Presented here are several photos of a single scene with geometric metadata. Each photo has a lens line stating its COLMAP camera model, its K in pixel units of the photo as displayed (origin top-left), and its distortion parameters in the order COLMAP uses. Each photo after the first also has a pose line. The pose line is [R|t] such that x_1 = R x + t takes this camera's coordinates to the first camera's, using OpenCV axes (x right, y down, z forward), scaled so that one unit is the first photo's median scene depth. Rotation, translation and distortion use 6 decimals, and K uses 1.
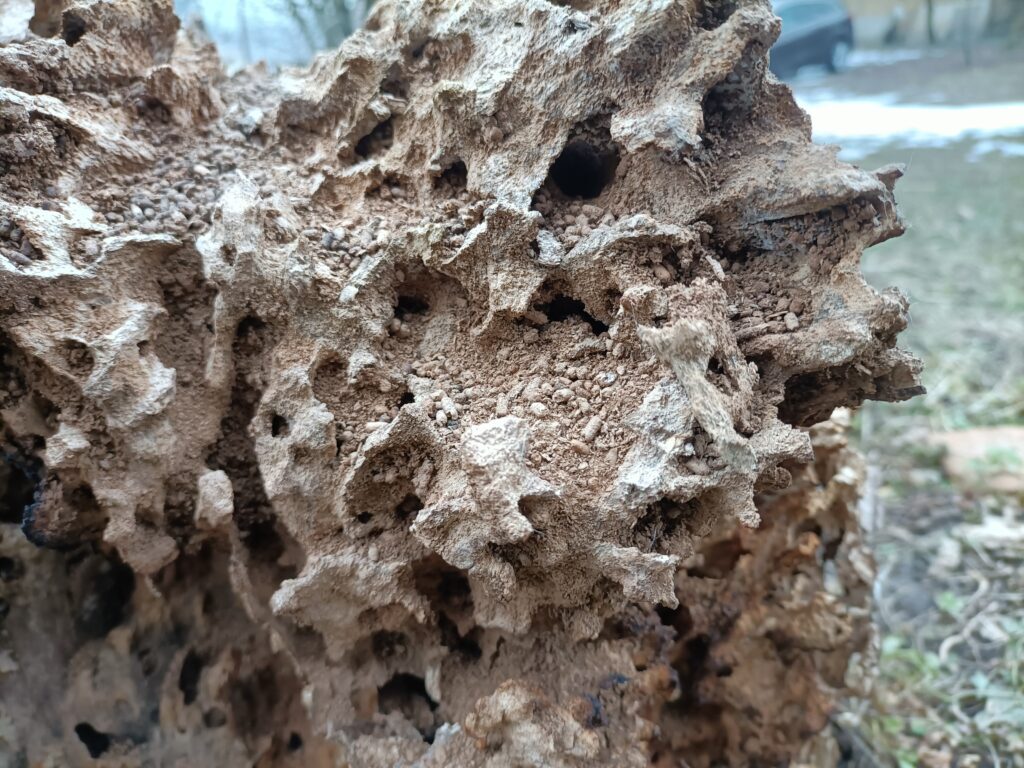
lens RADIAL K [[777.0, 0, 512.0], [0, 777.0, 384.0], [0, 0, 1]] dist [-0.038860, -0.002355]
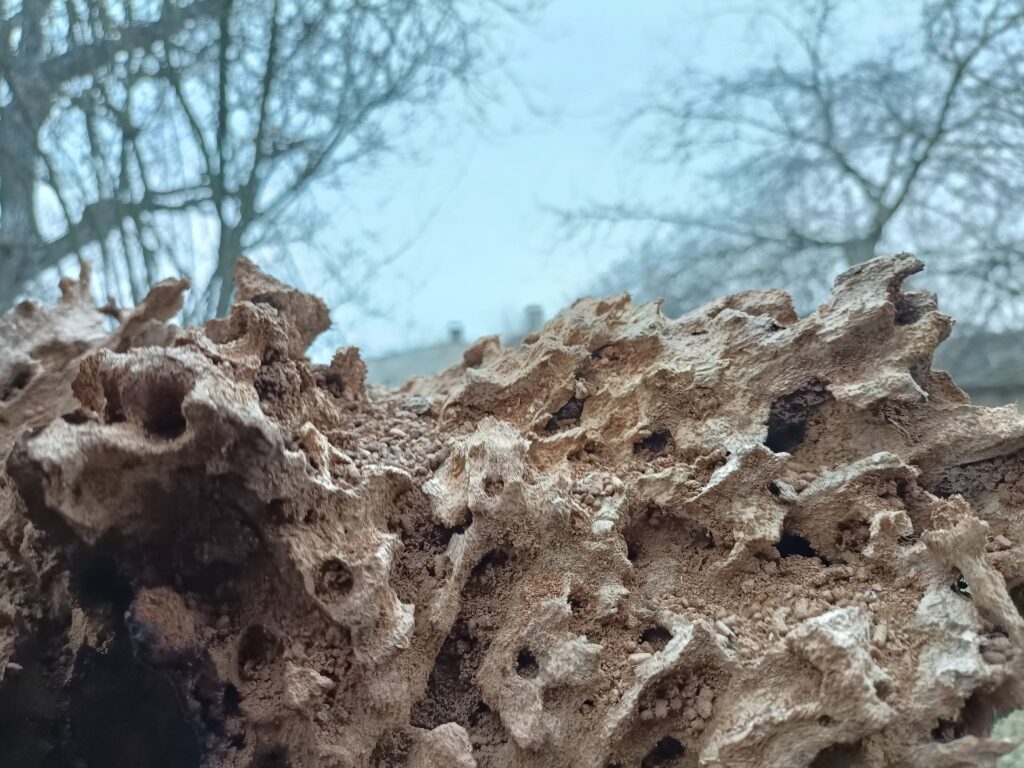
lens RADIAL K [[773.2, 0, 512.4], [0, 773.2, 407.9], [0, 0, 1]] dist [0.080339, -0.155217]
pose [[0.967340, 0.078761, 0.240936, -0.613728], [0.045357, 0.881380, -0.470225, 0.240657], [-0.249391, 0.465796, 0.849022, 0.048493]]
